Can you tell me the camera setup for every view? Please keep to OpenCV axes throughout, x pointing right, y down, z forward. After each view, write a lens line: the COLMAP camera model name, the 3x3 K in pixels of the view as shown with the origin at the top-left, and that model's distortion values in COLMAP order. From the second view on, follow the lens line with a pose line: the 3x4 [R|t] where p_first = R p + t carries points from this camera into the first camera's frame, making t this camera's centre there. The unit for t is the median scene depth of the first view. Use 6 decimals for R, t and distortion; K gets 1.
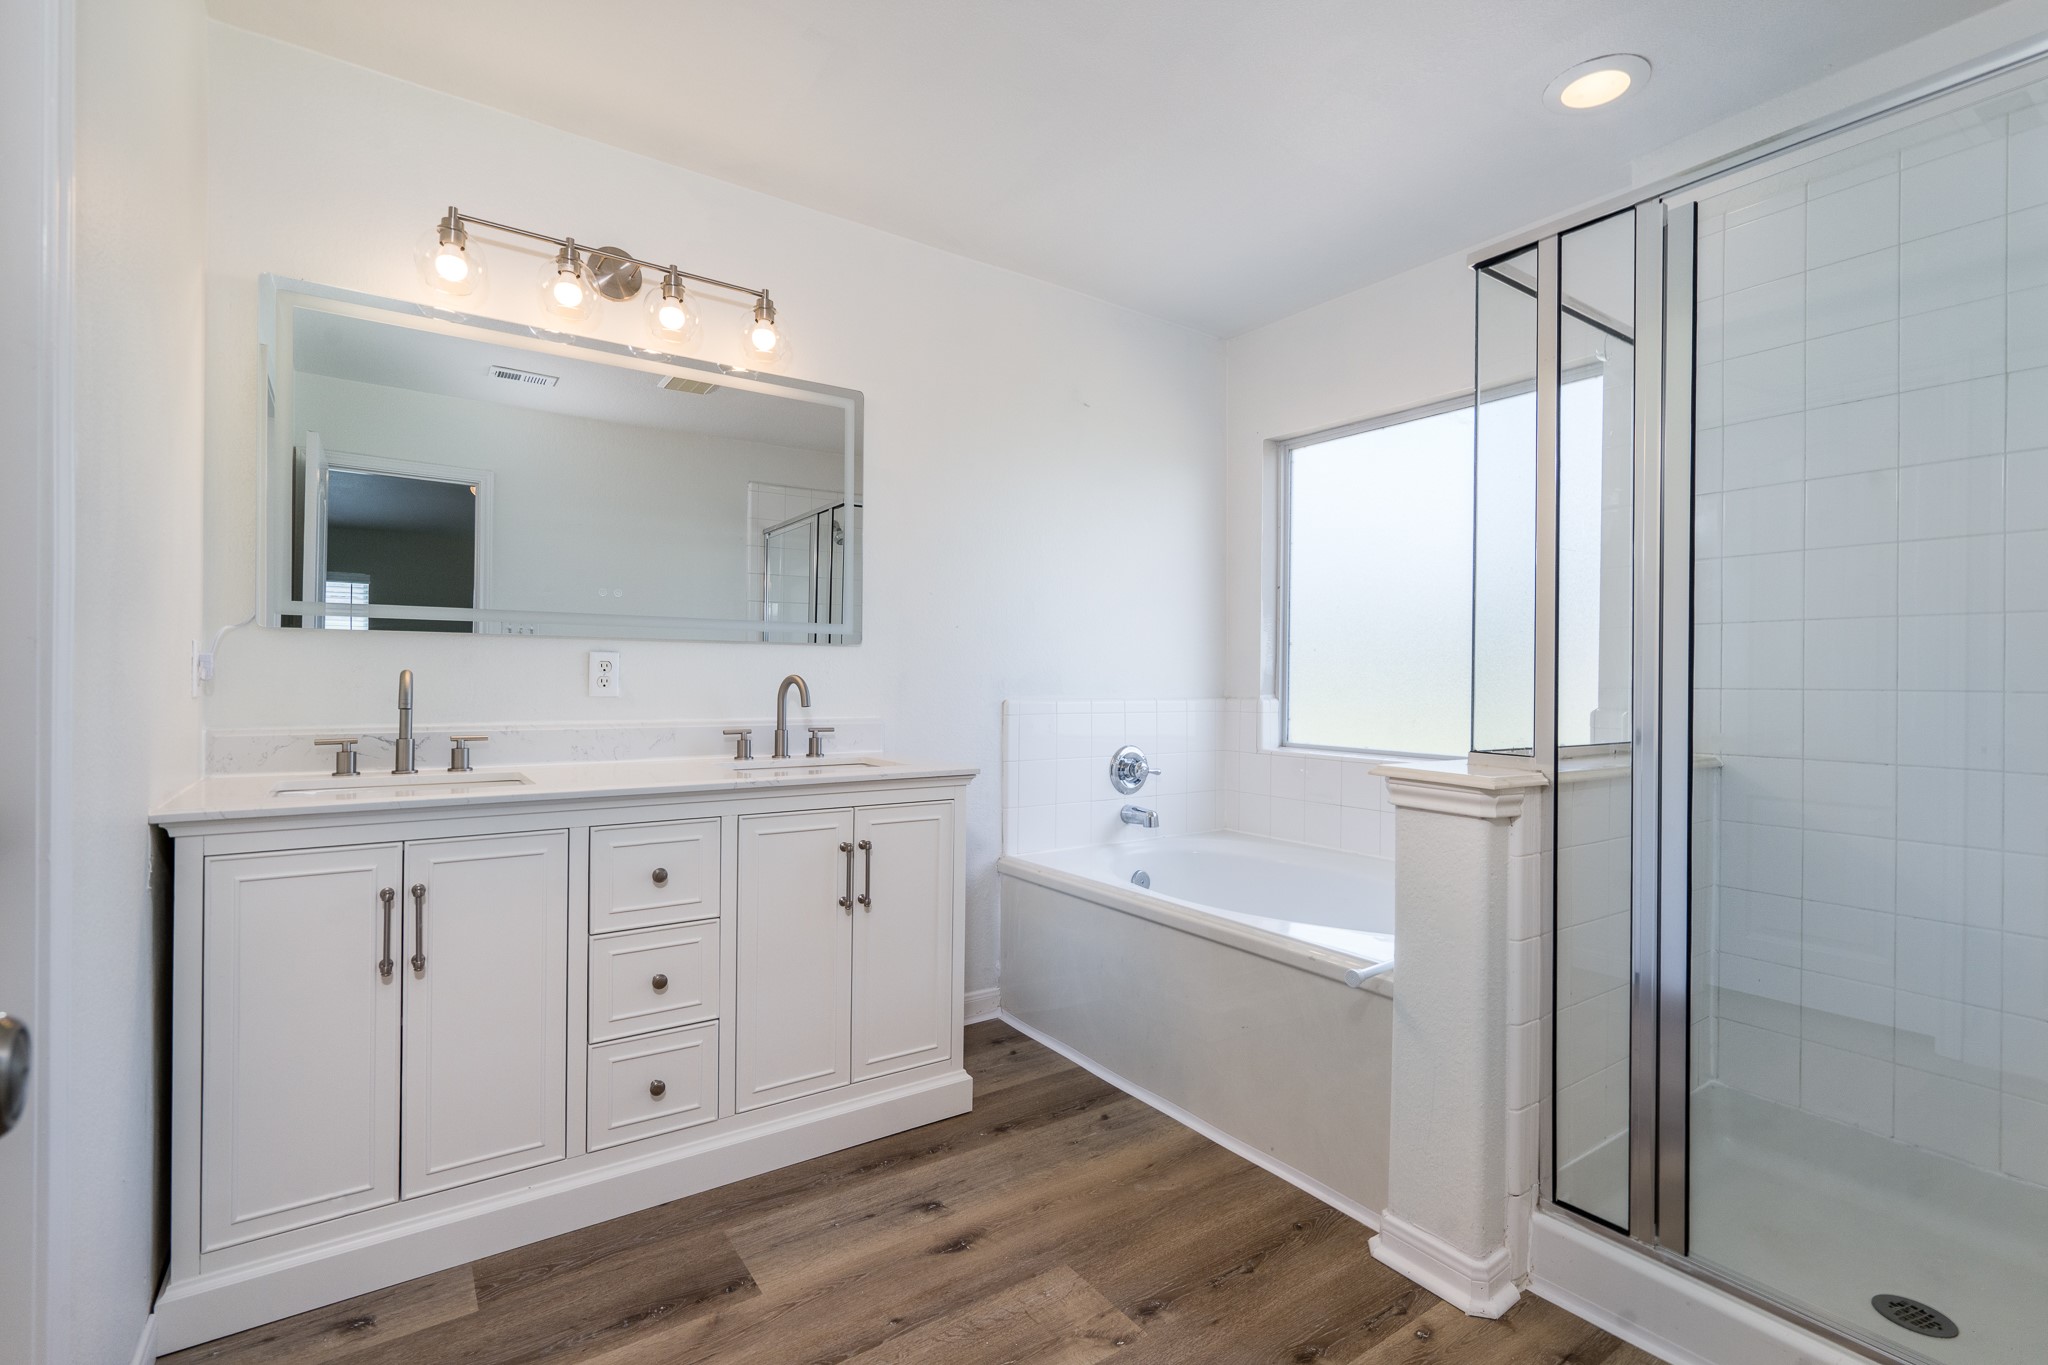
lens RADIAL K [[940.6, 0, 1034.1], [0, 940.6, 681.0], [0, 0, 1]] dist [-0.009272, 0.003748]
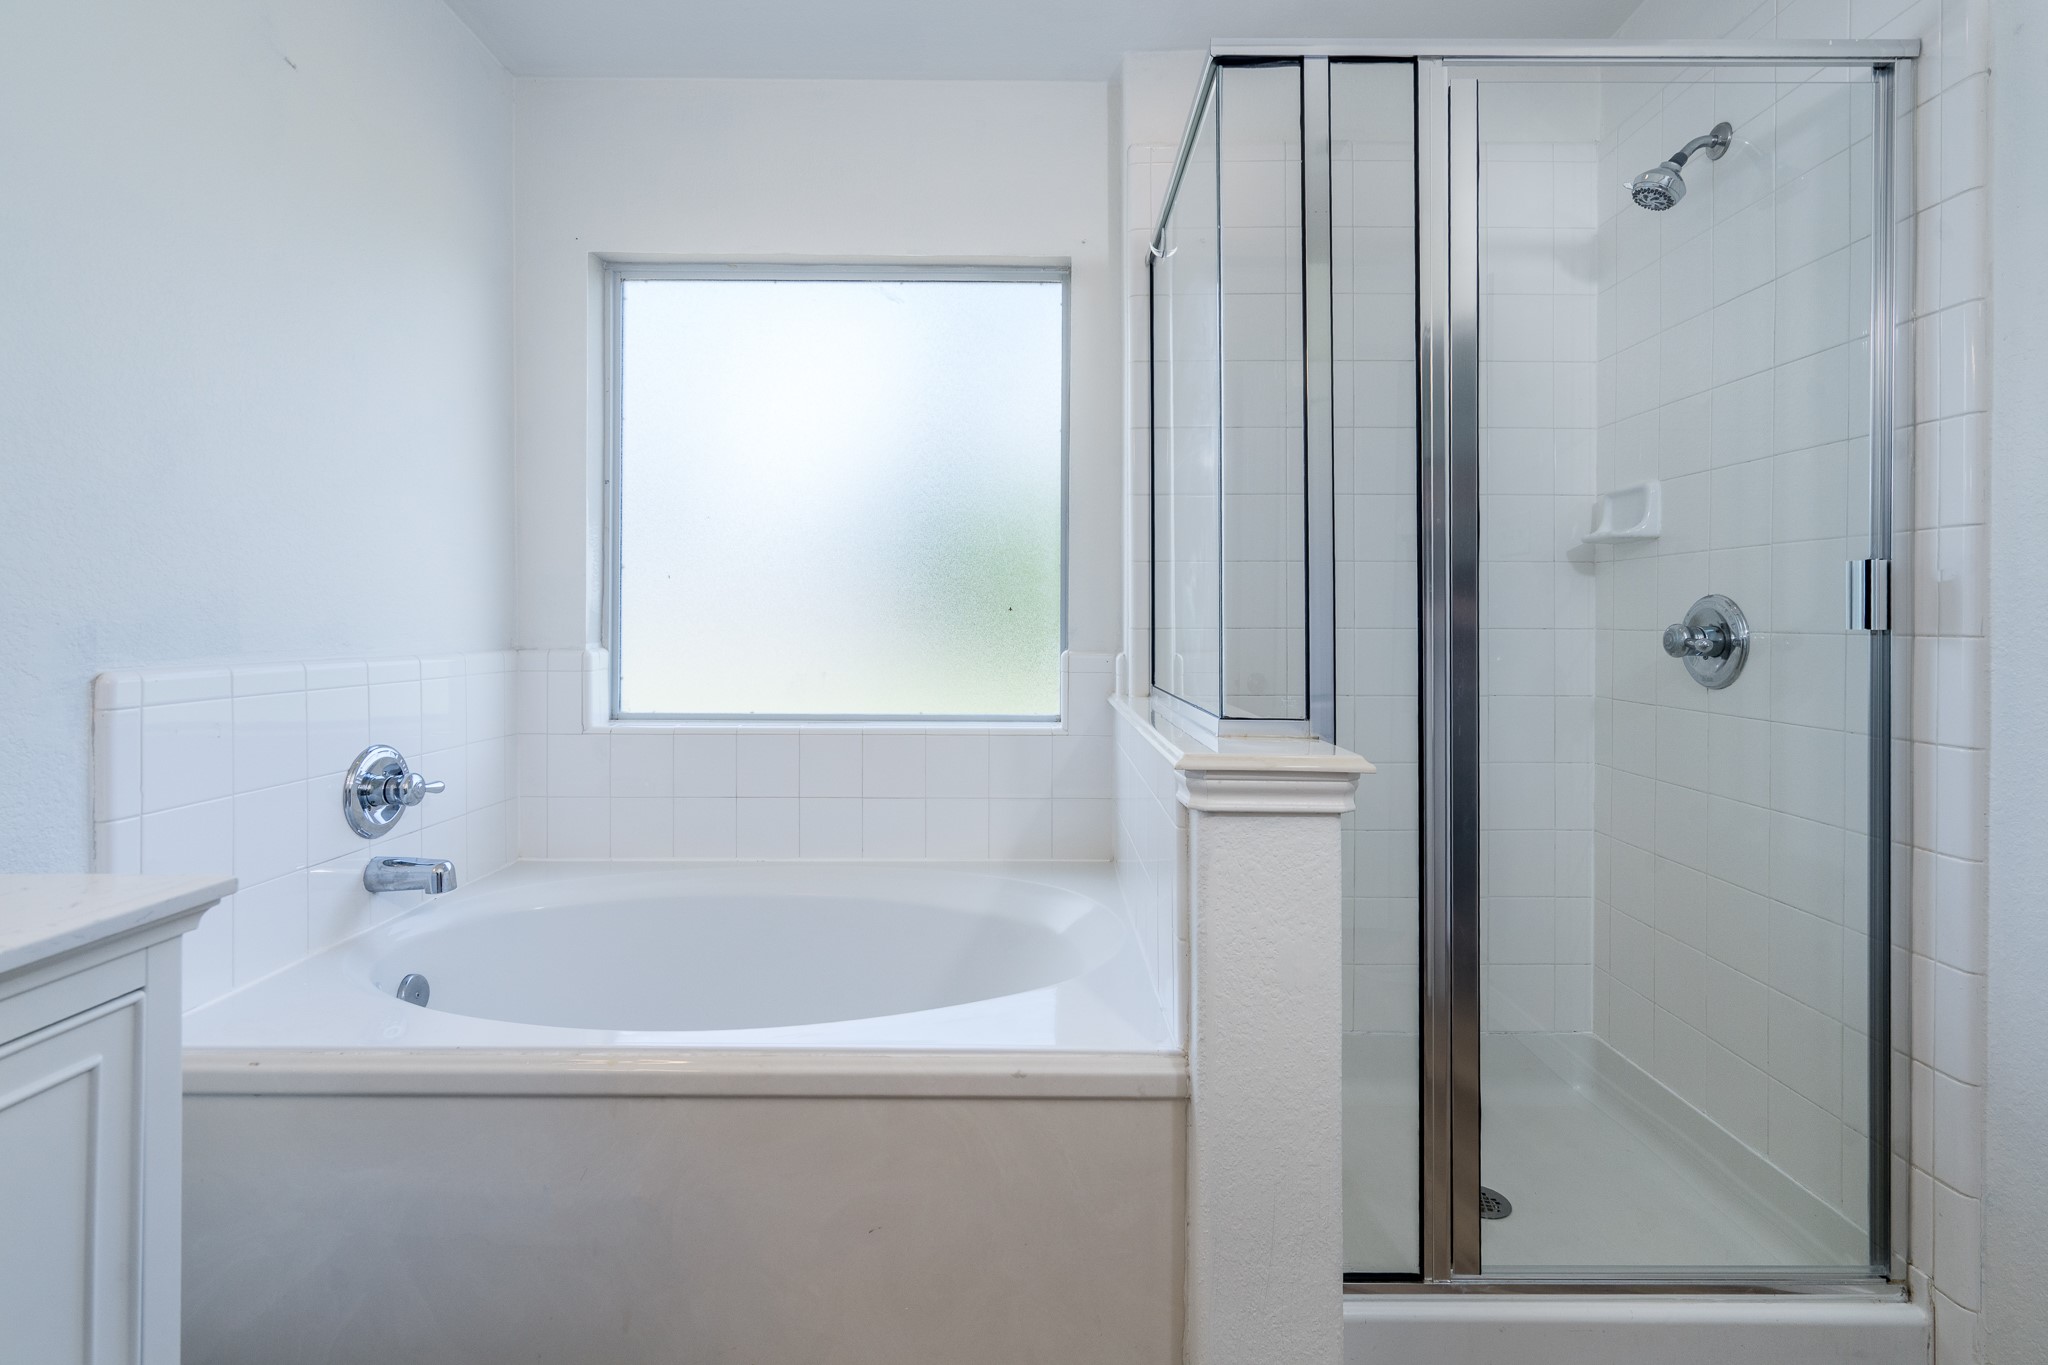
lens RADIAL K [[940.6, 0, 1016.6], [0, 940.6, 620.5], [0, 0, 1]] dist [-0.009272, 0.003748]
pose [[0.569562, -0.006487, 0.821923, -0.128395], [0.003915, 0.999979, 0.005179, -0.003202], [-0.821939, 0.000268, 0.569575, 0.401950]]
